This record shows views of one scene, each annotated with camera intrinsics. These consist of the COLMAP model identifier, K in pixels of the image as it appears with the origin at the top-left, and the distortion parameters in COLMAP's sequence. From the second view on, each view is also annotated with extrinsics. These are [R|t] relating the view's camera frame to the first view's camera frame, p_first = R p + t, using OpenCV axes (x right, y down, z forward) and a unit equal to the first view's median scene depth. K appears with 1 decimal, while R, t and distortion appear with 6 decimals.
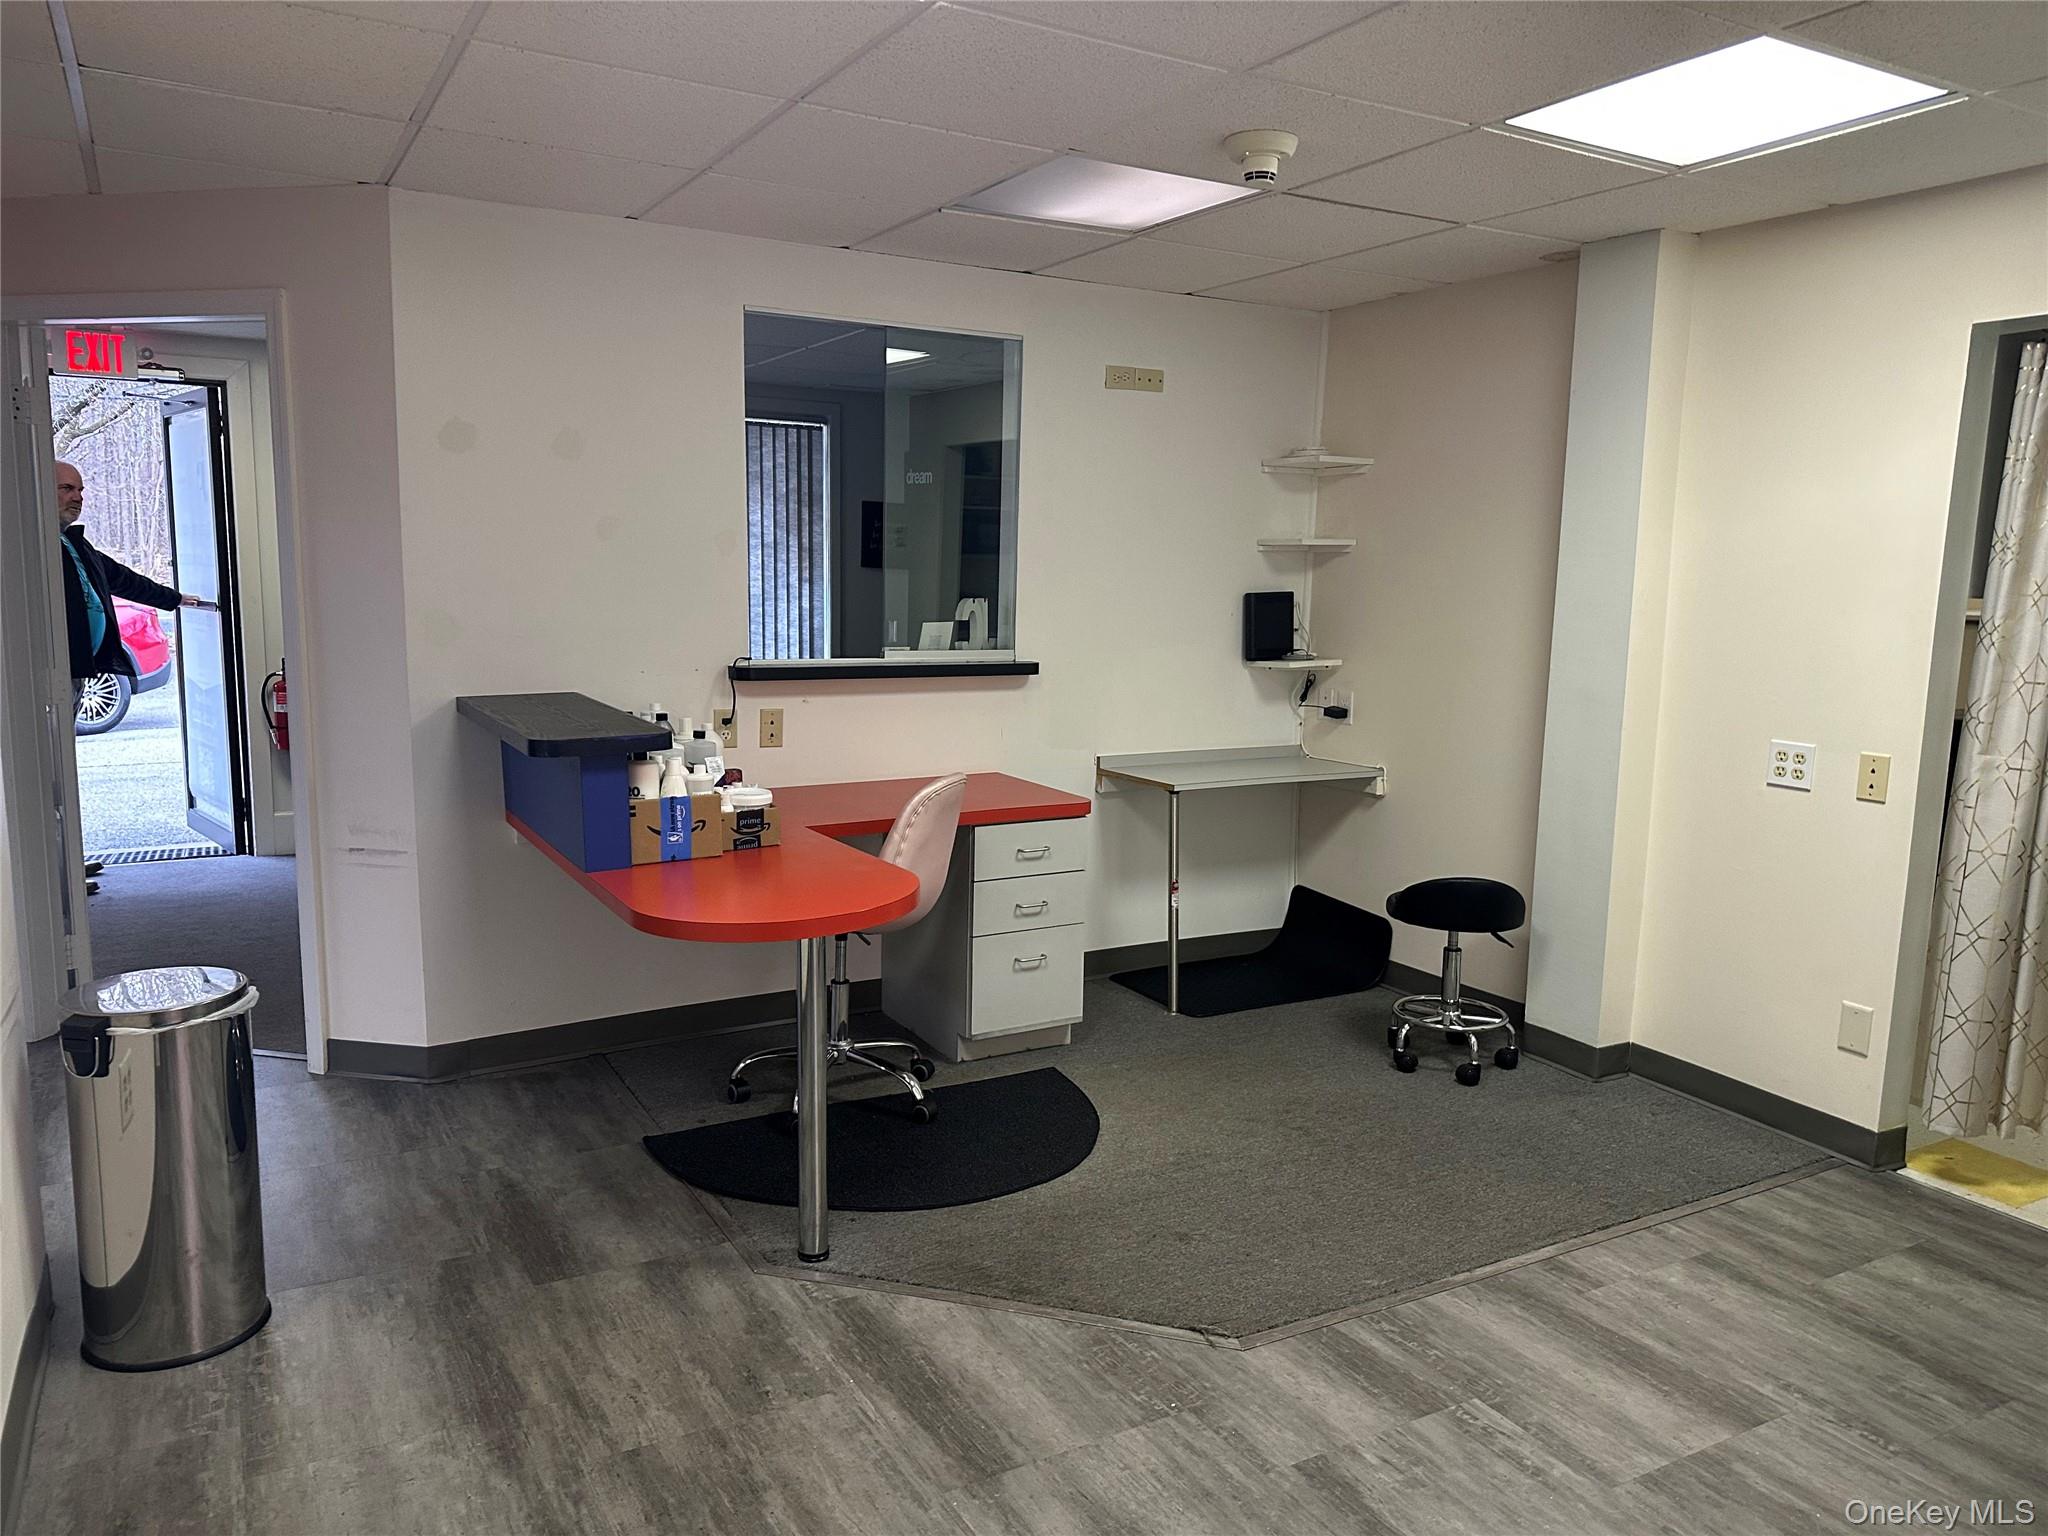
lens RADIAL K [[1427.0, 0, 1024.2], [0, 1427.0, 774.1], [0, 0, 1]] dist [0.056769, -0.068840]
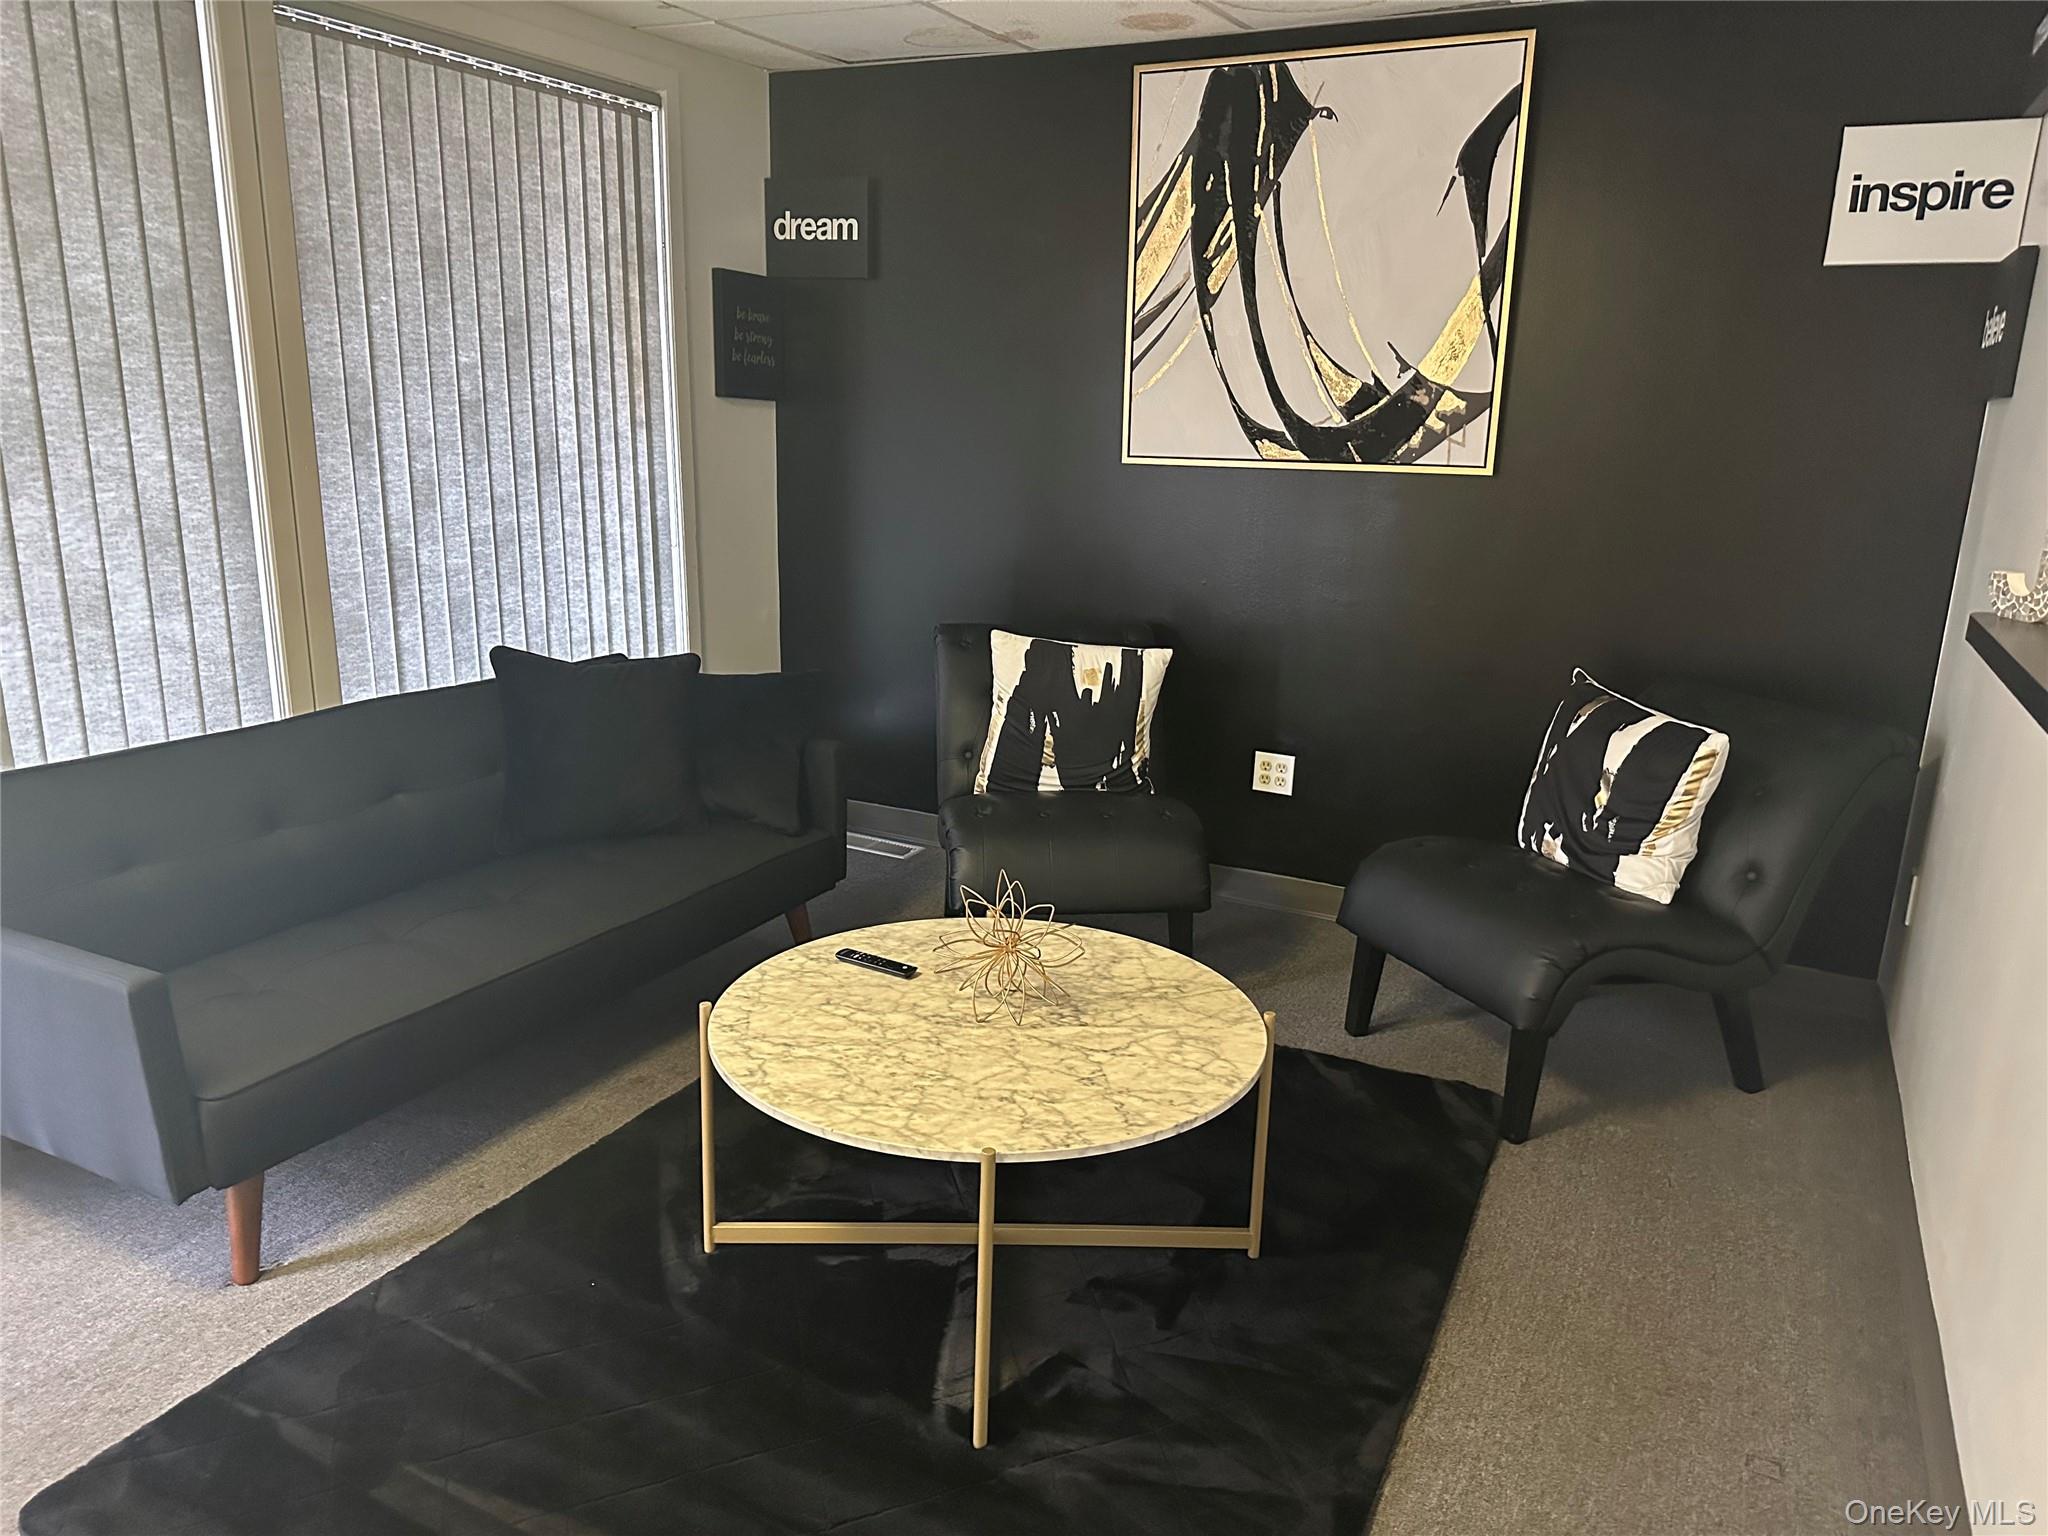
lens RADIAL K [[1427.0, 0, 980.1], [0, 1427.0, 760.7], [0, 0, 1]] dist [0.056769, -0.068840]
pose [[0.841563, -0.139494, 0.521836, -0.338797], [0.084258, 0.988154, 0.128265, -0.072255], [-0.533547, -0.063974, 0.843348, 0.496144]]
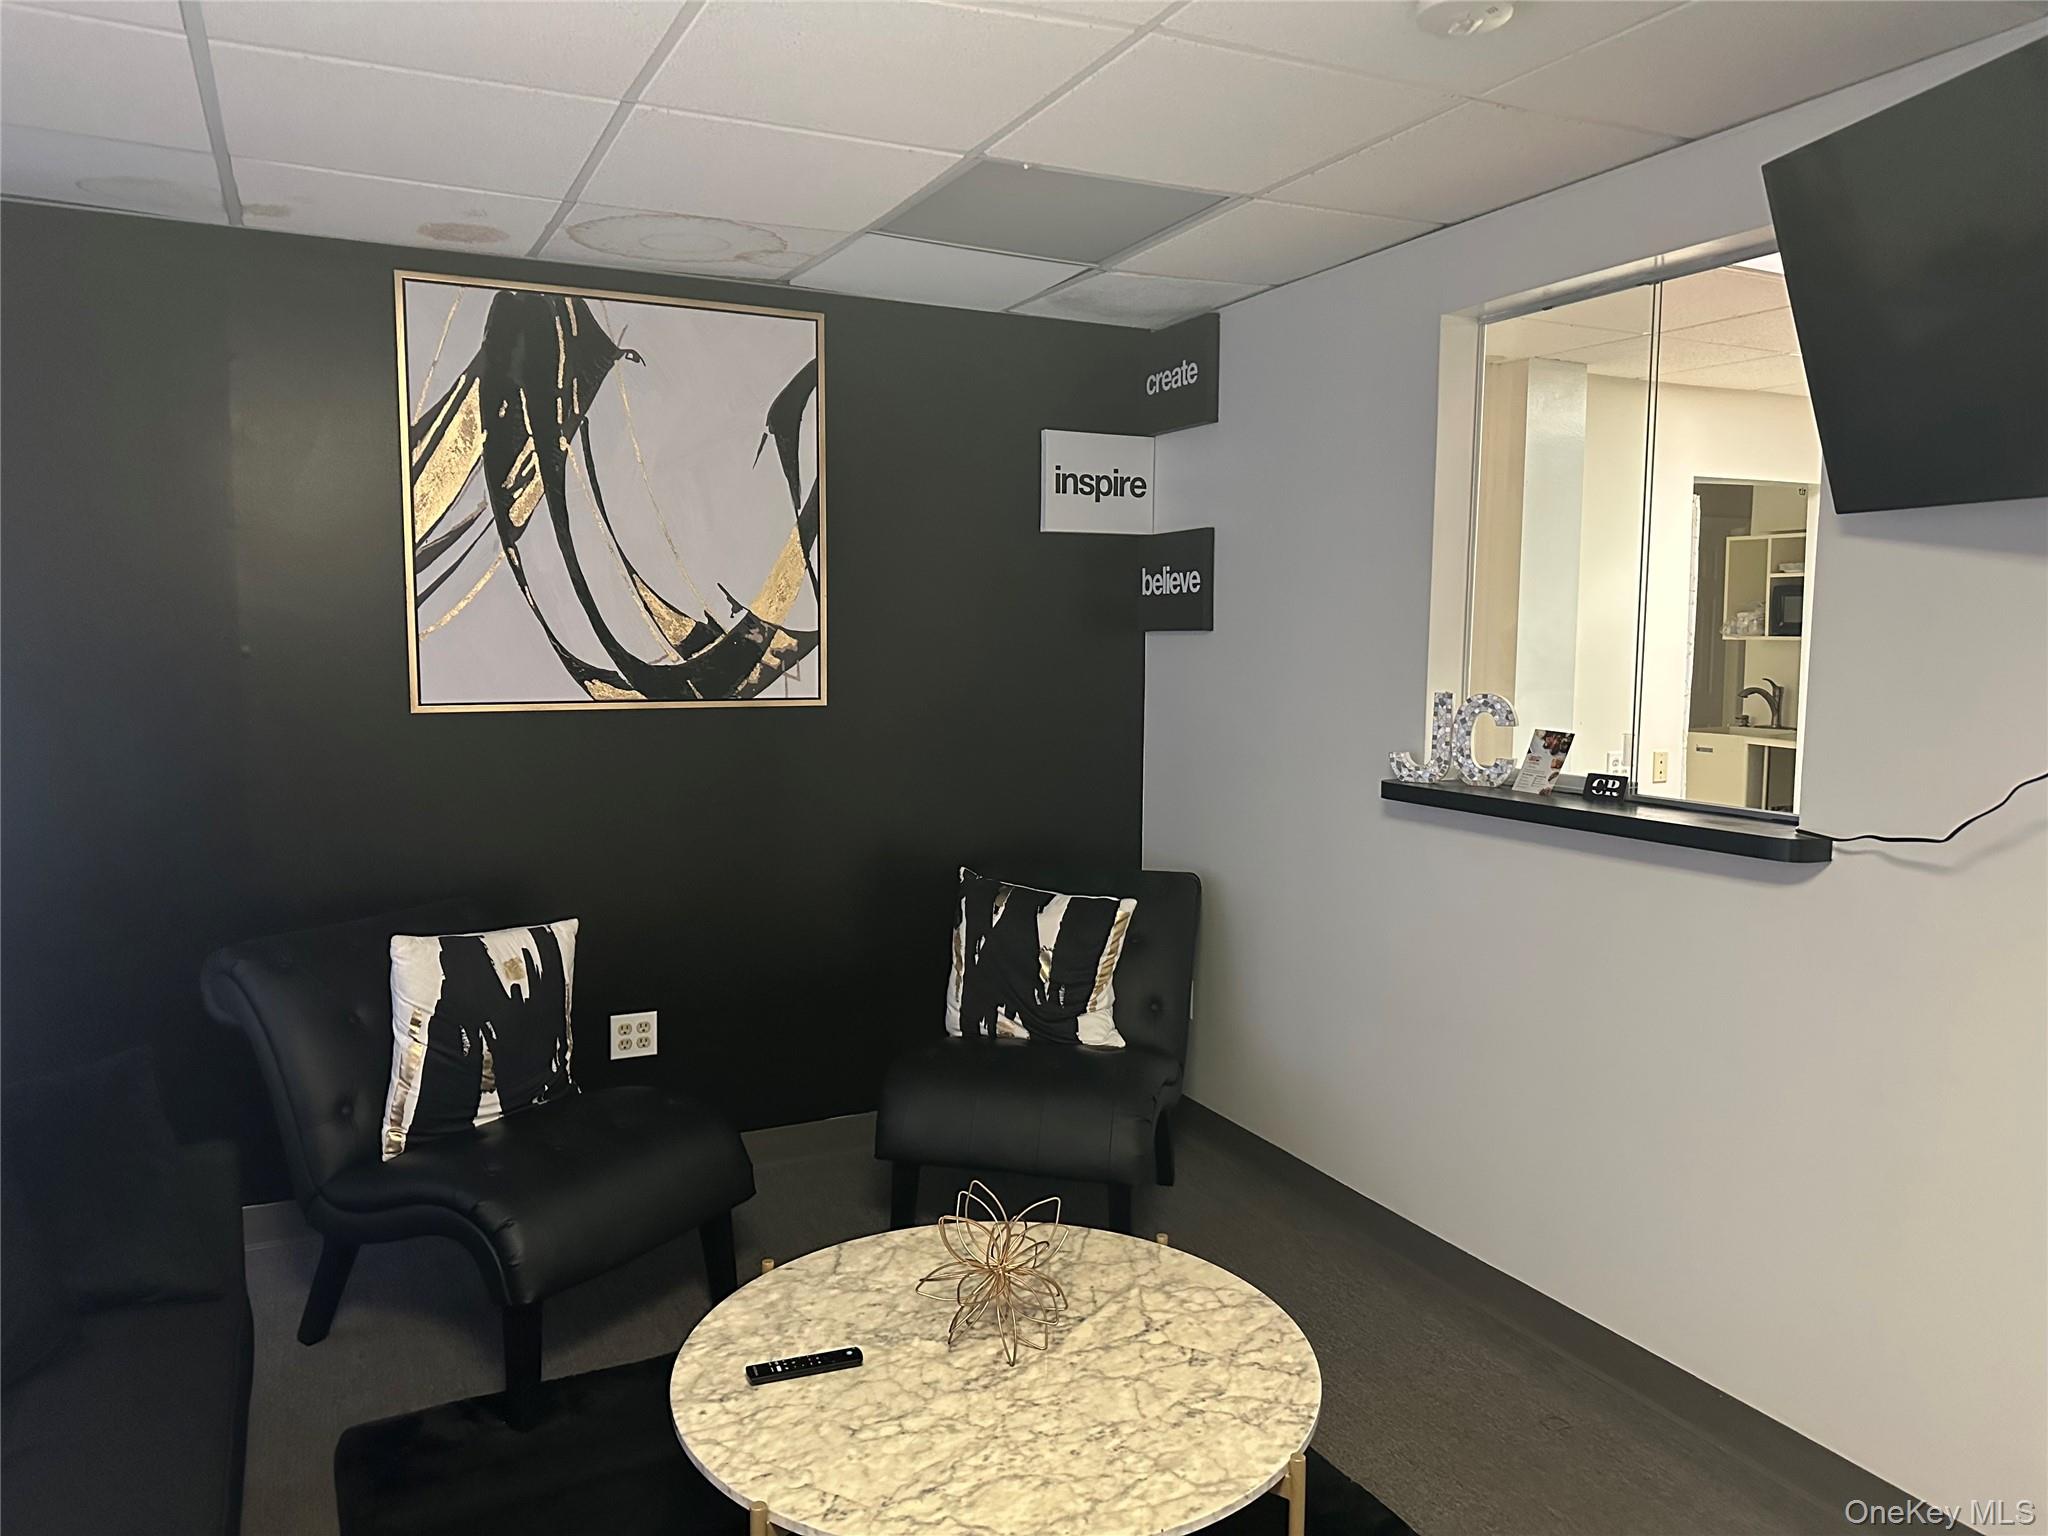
lens RADIAL K [[1427.0, 0, 1020.9], [0, 1427.0, 763.7], [0, 0, 1]] dist [0.056769, -0.068840]
pose [[0.059664, -0.121871, 0.990751, -0.500637], [0.151745, 0.982092, 0.111668, -0.145107], [-0.986617, 0.143679, 0.077089, 0.850480]]
